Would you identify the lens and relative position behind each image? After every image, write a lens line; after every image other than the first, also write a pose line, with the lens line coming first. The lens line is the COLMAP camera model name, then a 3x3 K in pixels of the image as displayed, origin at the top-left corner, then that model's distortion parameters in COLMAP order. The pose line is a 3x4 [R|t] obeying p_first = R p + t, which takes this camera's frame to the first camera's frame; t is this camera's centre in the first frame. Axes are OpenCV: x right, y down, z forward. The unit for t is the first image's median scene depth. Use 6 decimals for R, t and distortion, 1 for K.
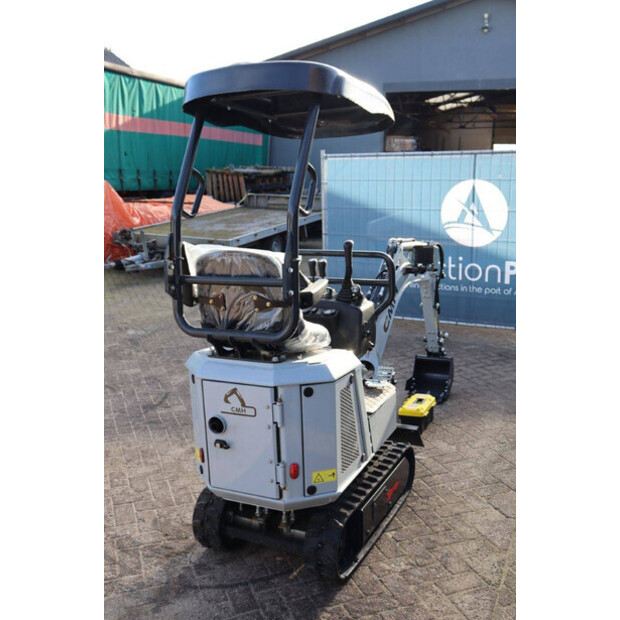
lens RADIAL K [[701.4, 0, 309.9], [0, 701.4, 313.5], [0, 0, 1]] dist [-0.029473, 0.000000]
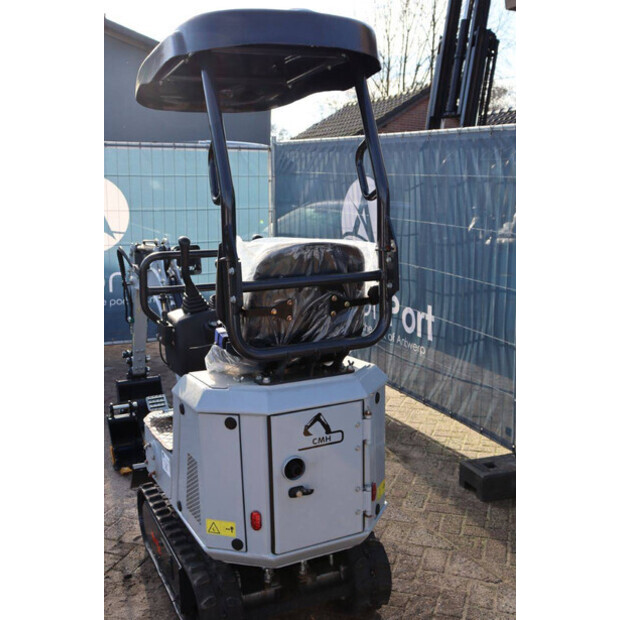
lens RADIAL K [[791.4, 0, 309.6], [0, 791.4, 306.9], [0, 0, 1]] dist [-0.003543, 0.000000]
pose [[0.560347, -0.106809, 0.821342, -0.838671], [0.143643, 0.989155, 0.030634, -0.043571], [-0.815707, 0.100814, 0.569613, 0.474446]]
